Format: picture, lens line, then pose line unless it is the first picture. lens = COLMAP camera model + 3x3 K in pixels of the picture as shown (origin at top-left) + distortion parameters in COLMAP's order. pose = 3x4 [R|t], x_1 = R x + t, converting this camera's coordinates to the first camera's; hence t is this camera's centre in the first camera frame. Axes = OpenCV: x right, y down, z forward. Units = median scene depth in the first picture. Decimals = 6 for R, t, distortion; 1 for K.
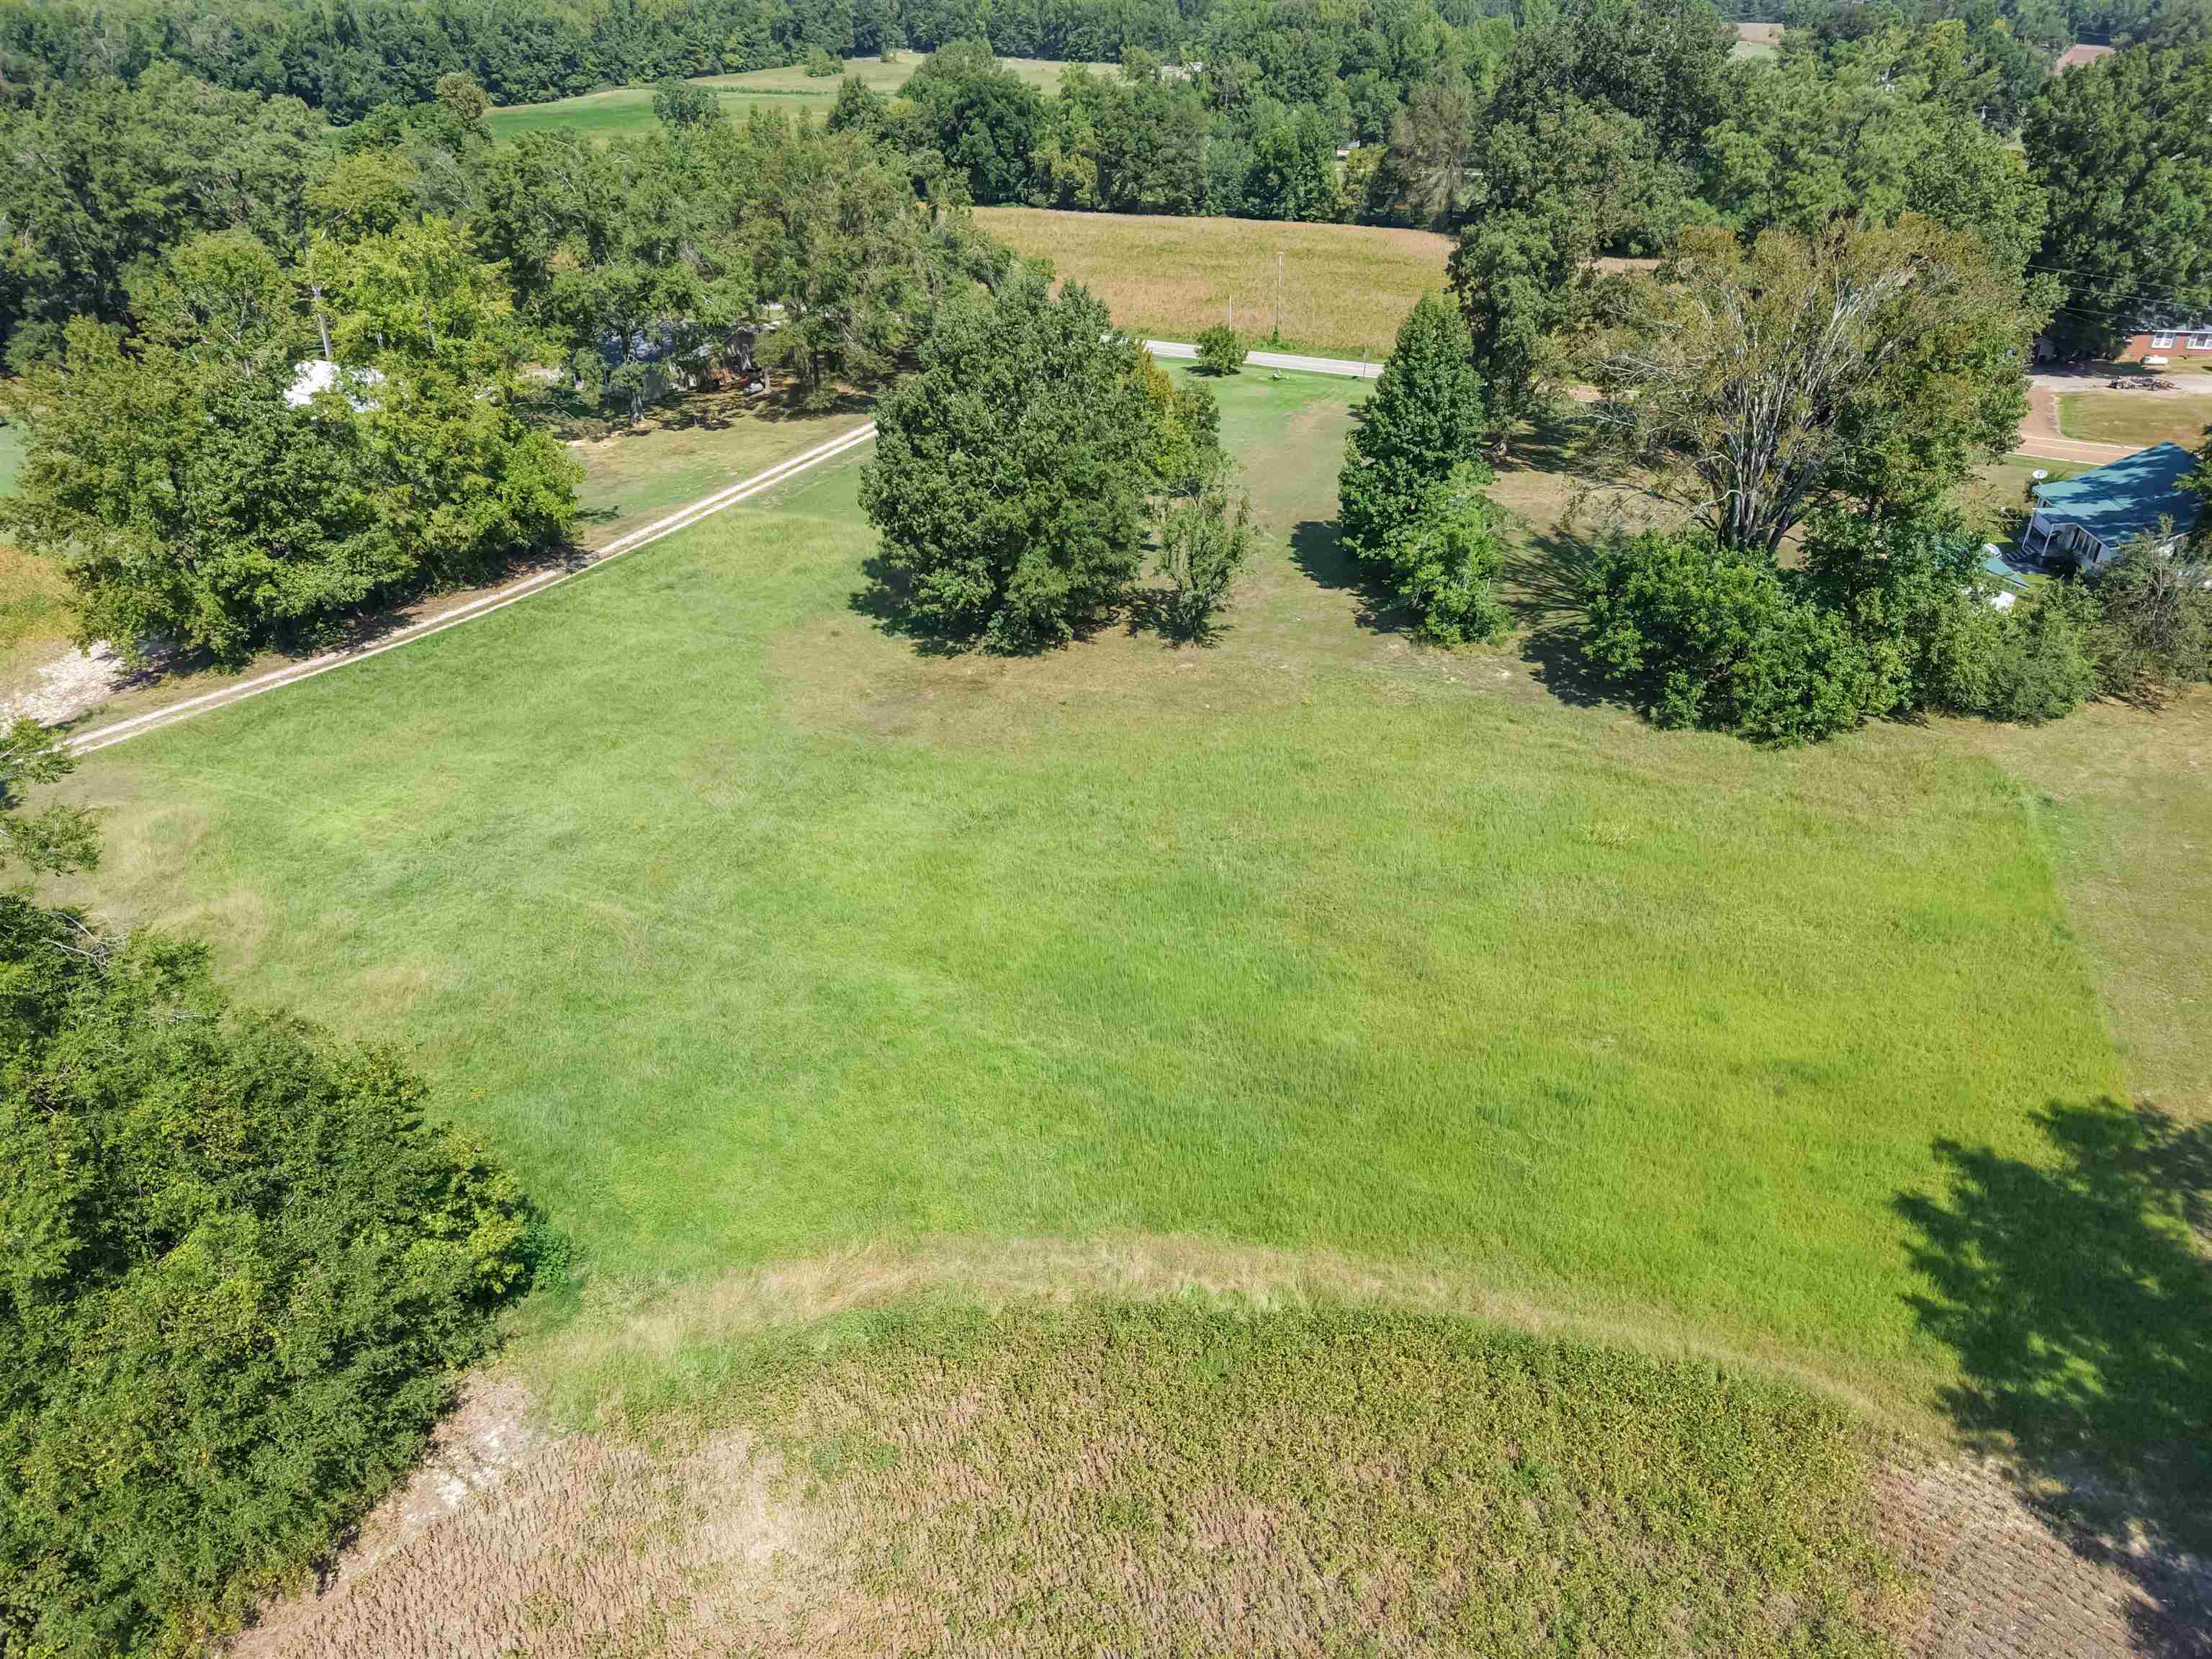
lens RADIAL K [[1497.9, 0, 1103.9], [0, 1497.9, 860.3], [0, 0, 1]] dist [0.049488, -0.061655]
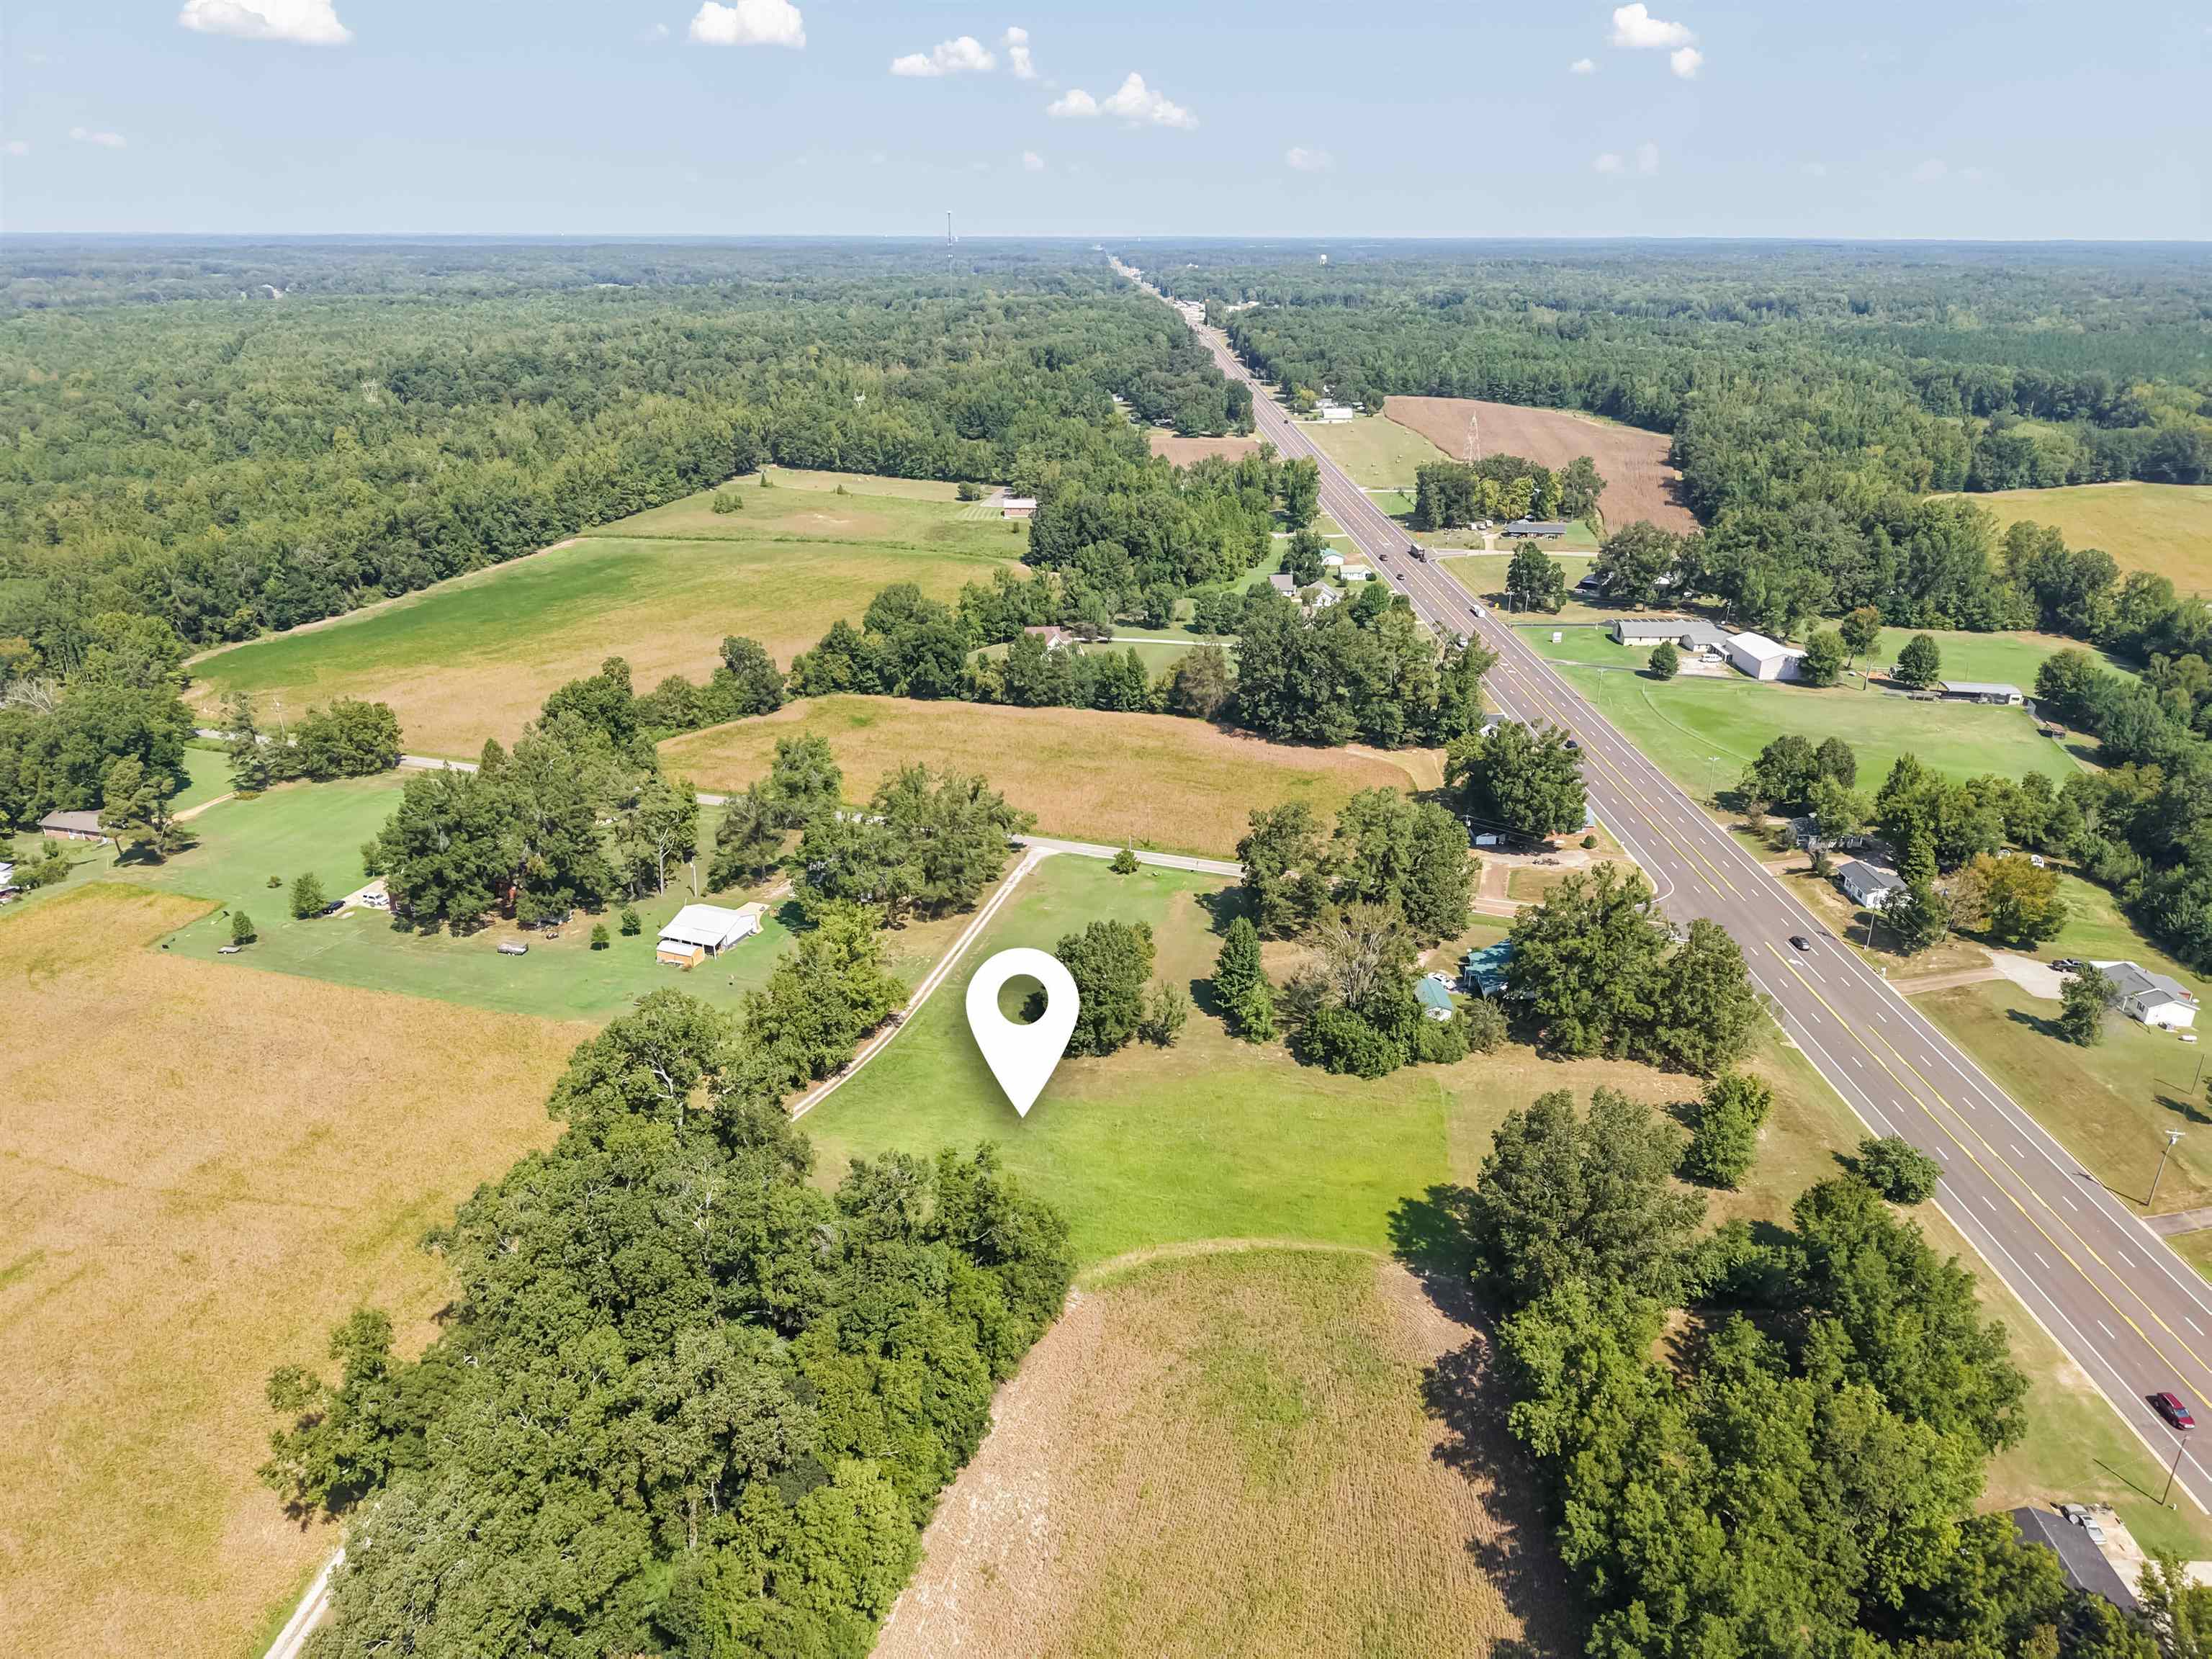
lens RADIAL K [[1515.4, 0, 1106.0], [0, 1515.4, 829.5], [0, 0, 1]] dist [0.075770, -0.076082]
pose [[0.986877, -0.060174, 0.149846, -0.280746], [0.082316, 0.985817, -0.146253, -0.091689], [-0.138920, 0.156668, 0.977833, -1.108394]]
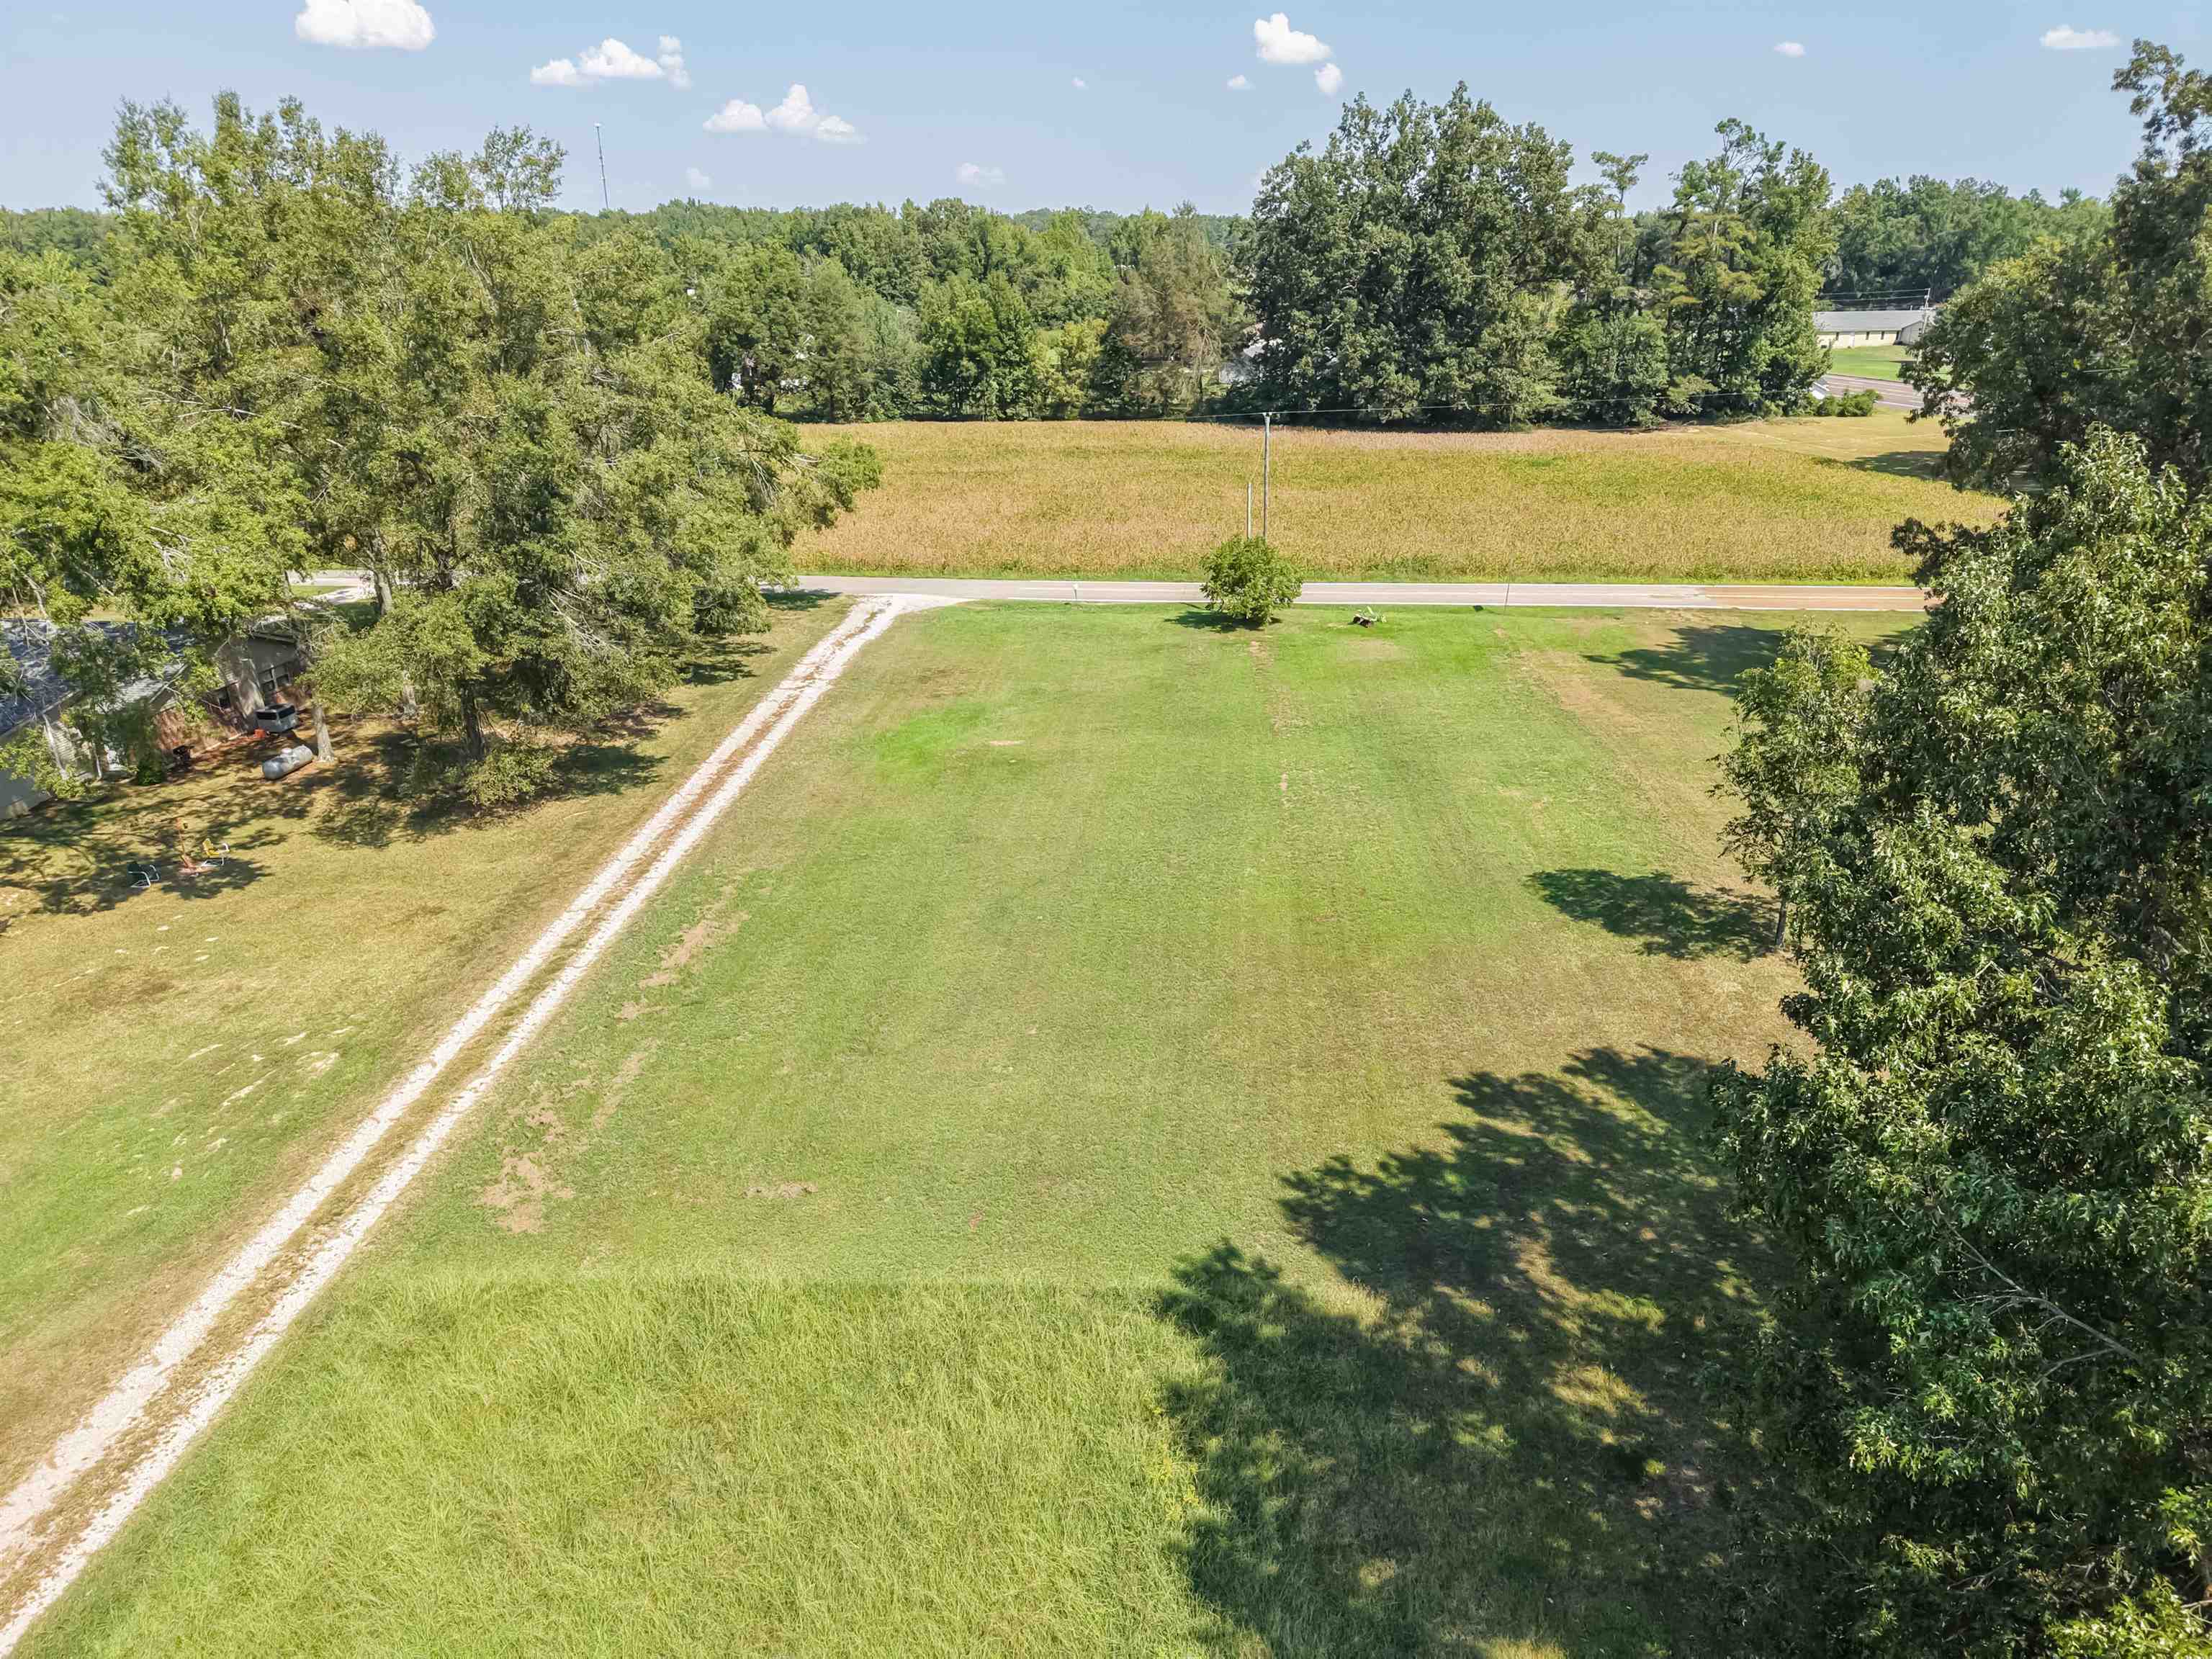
lens RADIAL K [[1497.9, 0, 1103.9], [0, 1497.9, 860.3], [0, 0, 1]] dist [0.049488, -0.061655]
pose [[0.935807, -0.142607, 0.322380, -0.170796], [0.189068, 0.974900, -0.117573, -0.207222], [-0.297521, 0.170977, 0.939281, 0.583420]]
